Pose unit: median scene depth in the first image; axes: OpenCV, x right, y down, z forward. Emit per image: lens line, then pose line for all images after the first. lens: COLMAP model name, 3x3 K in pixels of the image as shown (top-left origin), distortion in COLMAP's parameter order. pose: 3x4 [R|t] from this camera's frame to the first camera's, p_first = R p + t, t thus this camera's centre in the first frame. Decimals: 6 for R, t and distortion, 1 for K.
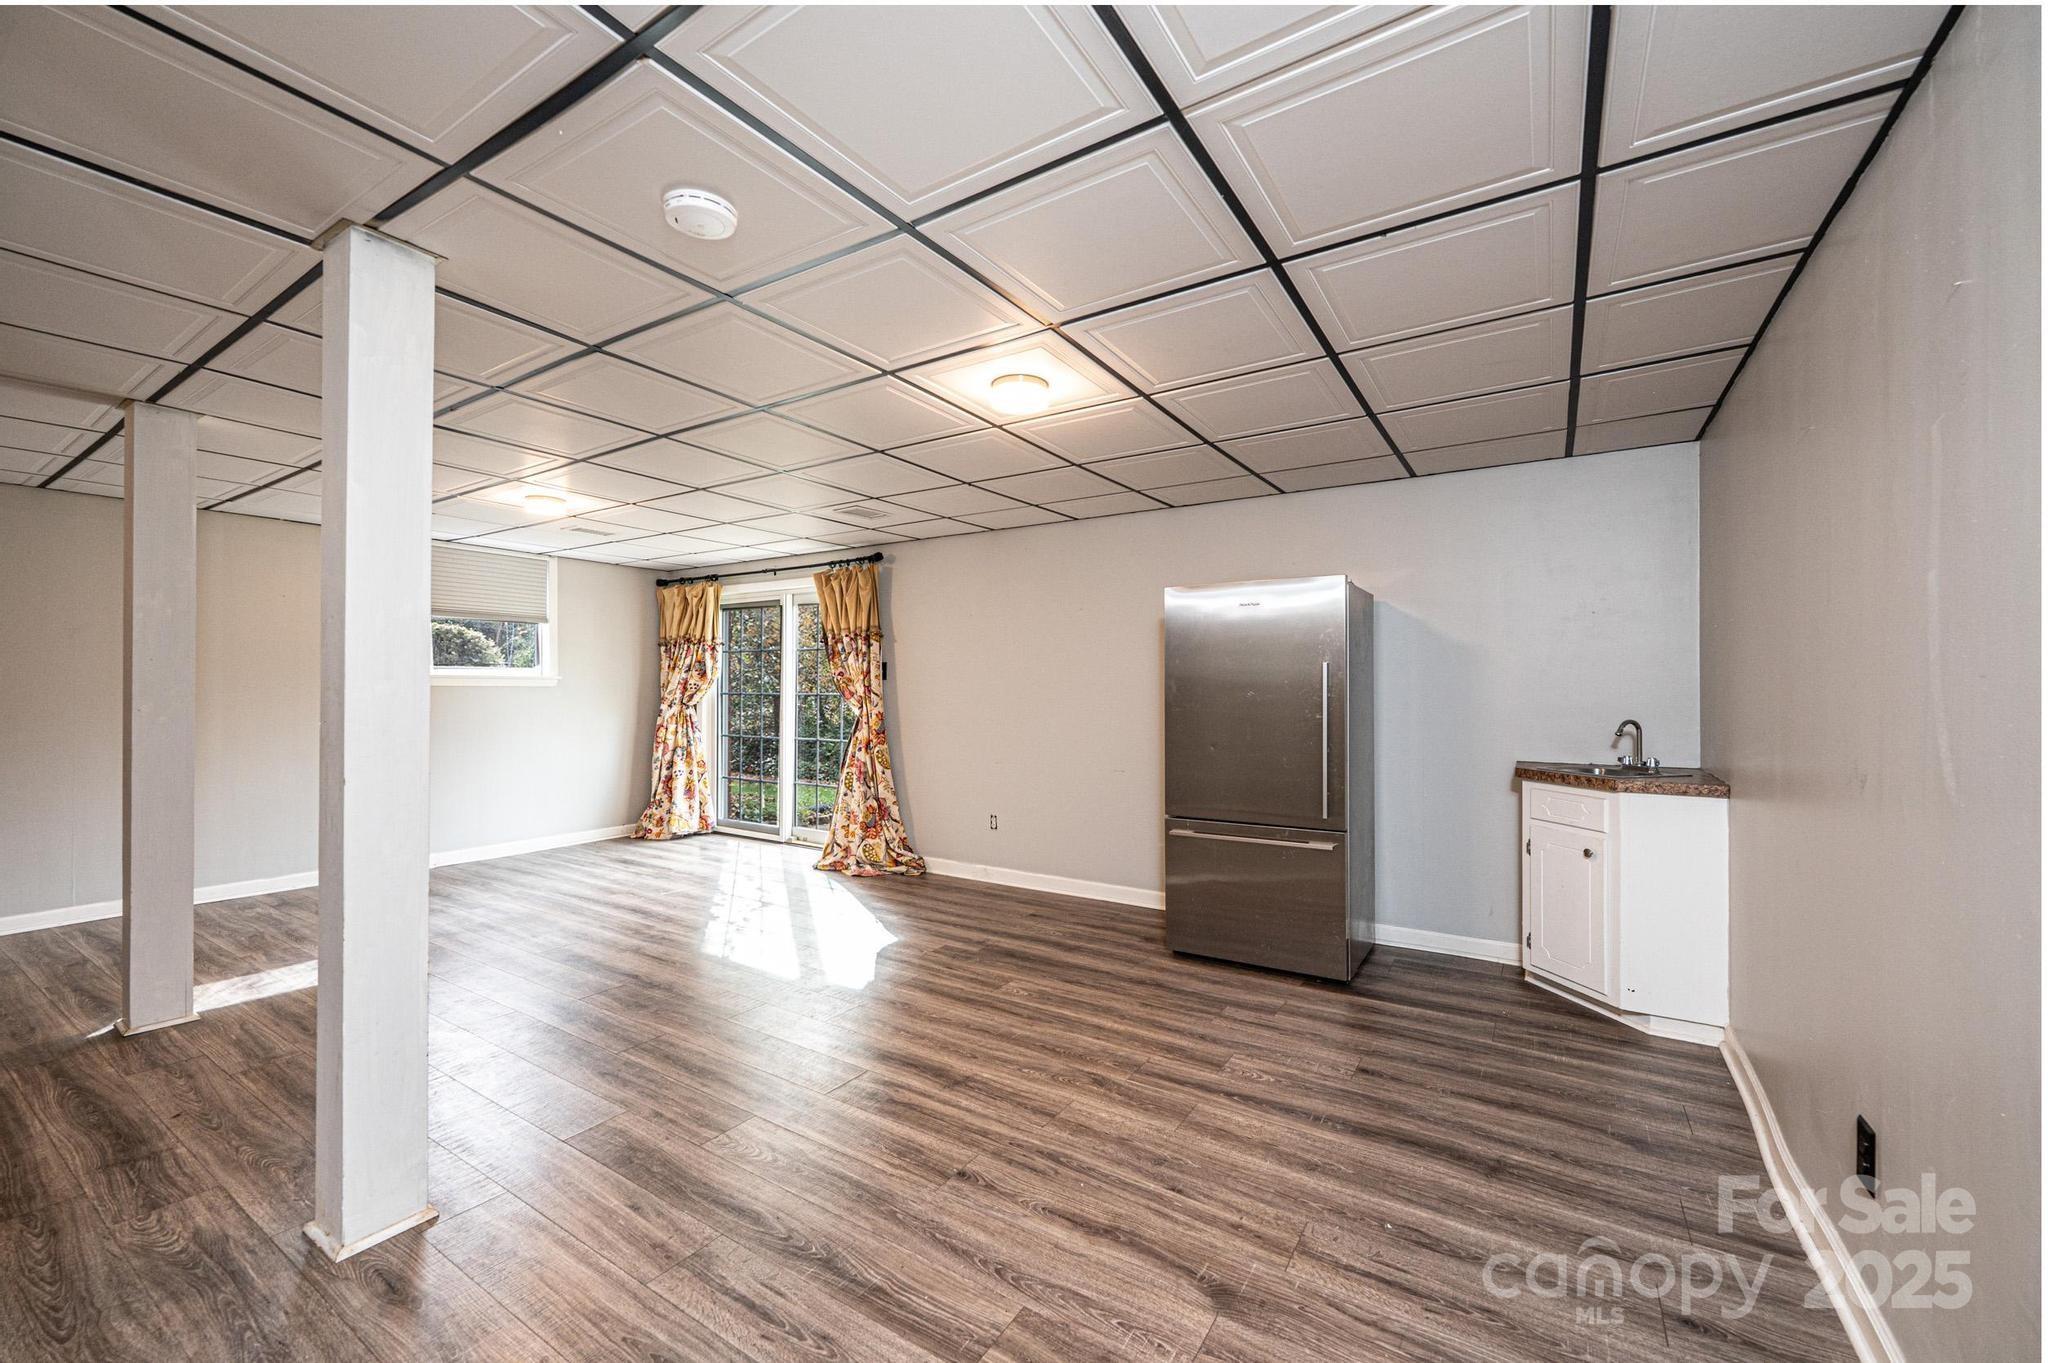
lens RADIAL K [[807.2, 0, 1025.9], [0, 807.2, 681.5], [0, 0, 1]] dist [0.002841, 0.000227]
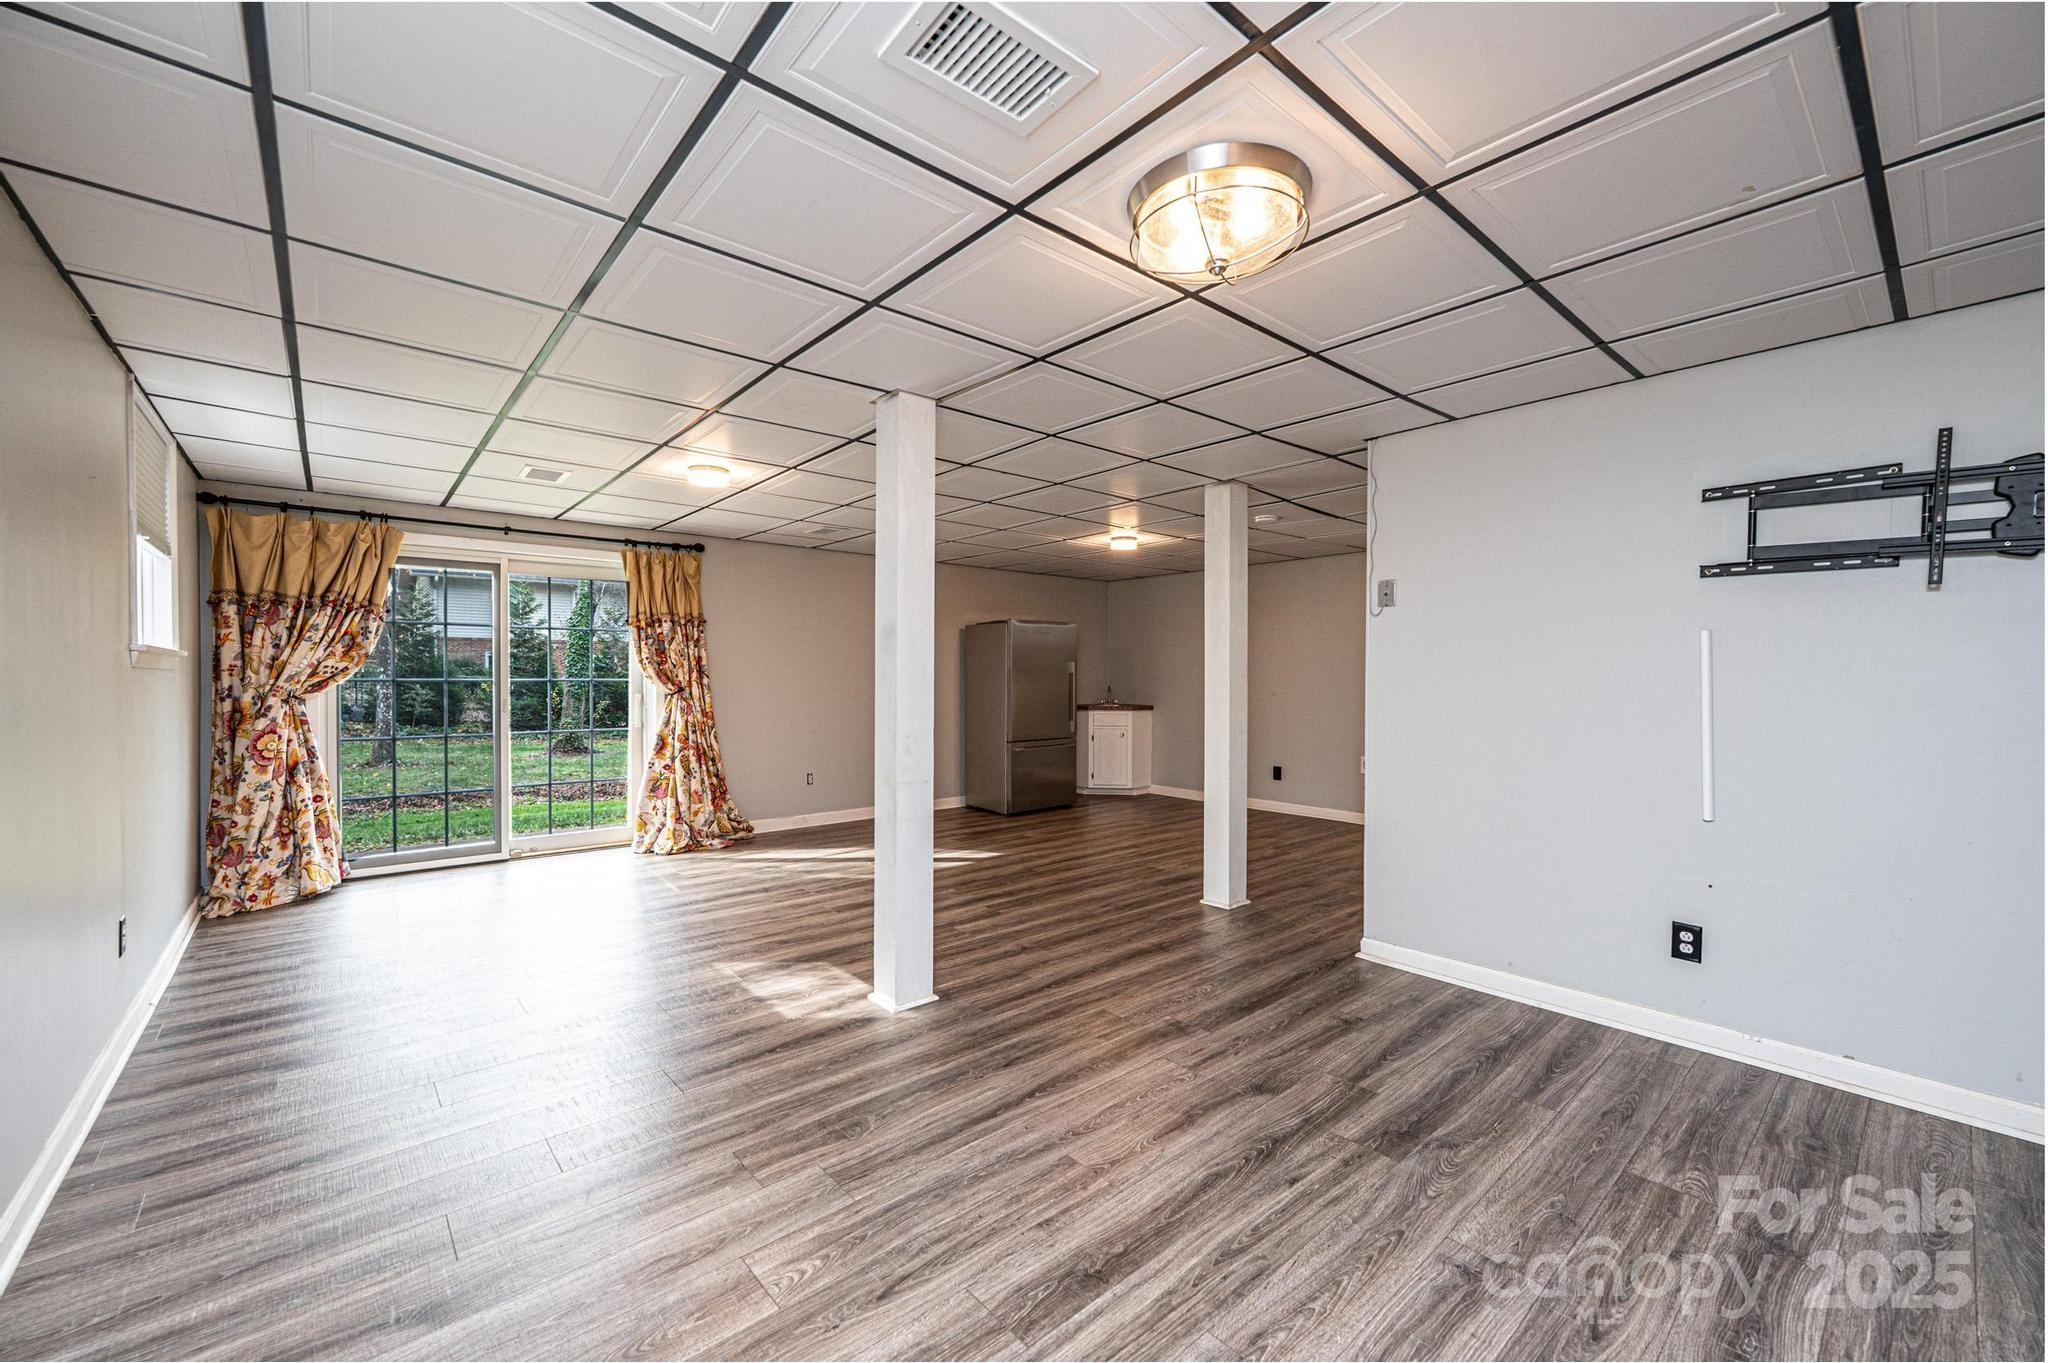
lens RADIAL K [[807.2, 0, 1010.2], [0, 807.2, 678.6], [0, 0, 1]] dist [0.002841, 0.000227]
pose [[0.294868, -0.005104, 0.955524, -2.151491], [-0.008757, 0.999929, 0.008043, 0.007670], [-0.955498, -0.010739, 0.294803, 0.616919]]
